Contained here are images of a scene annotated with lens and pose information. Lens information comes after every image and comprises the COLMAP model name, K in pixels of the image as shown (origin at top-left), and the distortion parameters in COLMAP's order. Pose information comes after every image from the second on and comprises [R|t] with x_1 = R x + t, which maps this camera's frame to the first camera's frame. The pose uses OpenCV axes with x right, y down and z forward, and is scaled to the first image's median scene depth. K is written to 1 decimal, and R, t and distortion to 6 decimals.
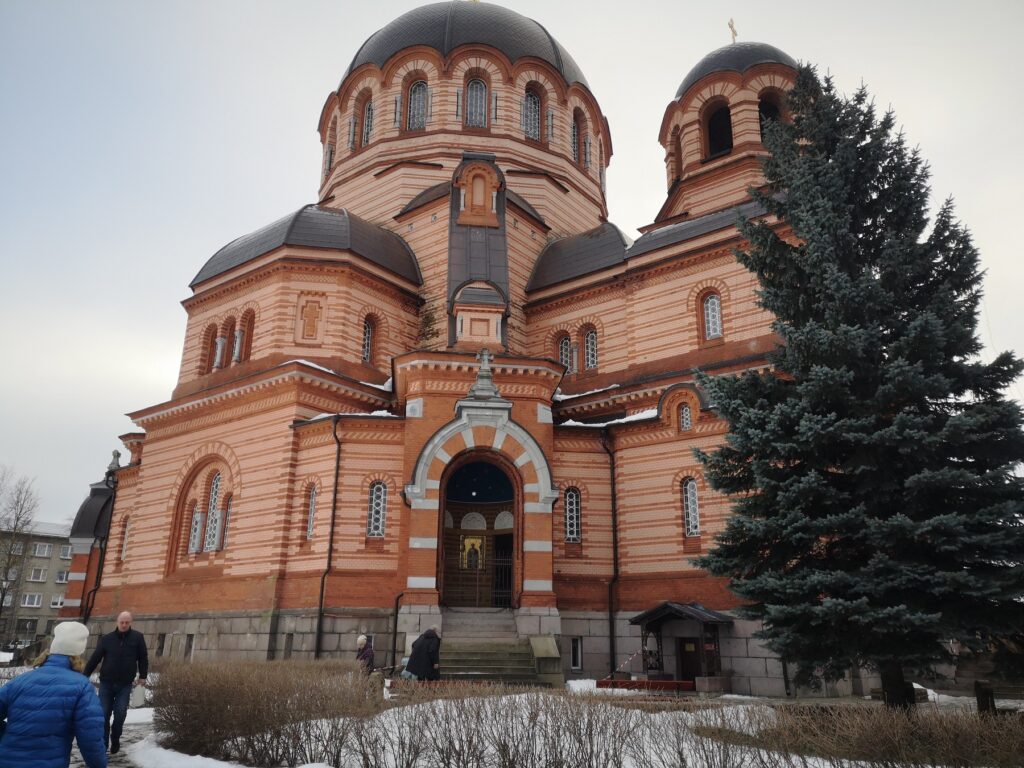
lens RADIAL K [[791.3, 0, 512.0], [0, 791.3, 384.0], [0, 0, 1]] dist [0.069060, -0.047268]
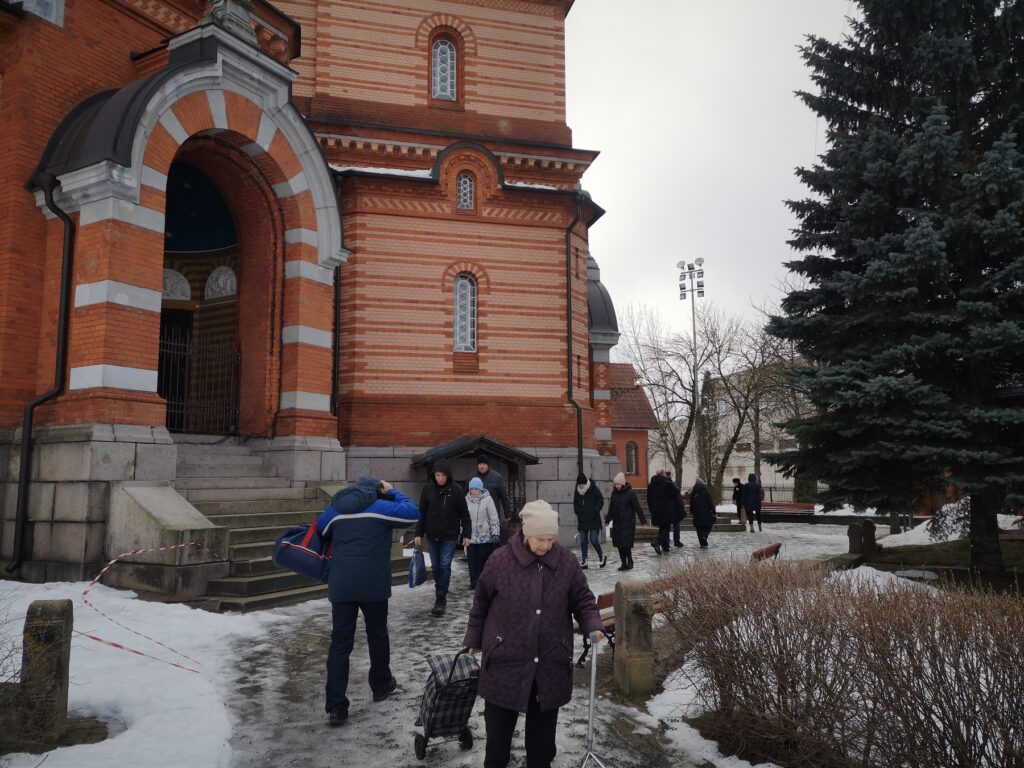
lens RADIAL K [[791.3, 0, 512.0], [0, 791.3, 384.0], [0, 0, 1]] dist [0.069060, -0.047268]
pose [[0.607235, 0.085556, 0.789902, -0.269253], [-0.234879, 0.969080, 0.075599, 0.126815], [-0.759011, -0.231438, 0.608555, 0.418026]]
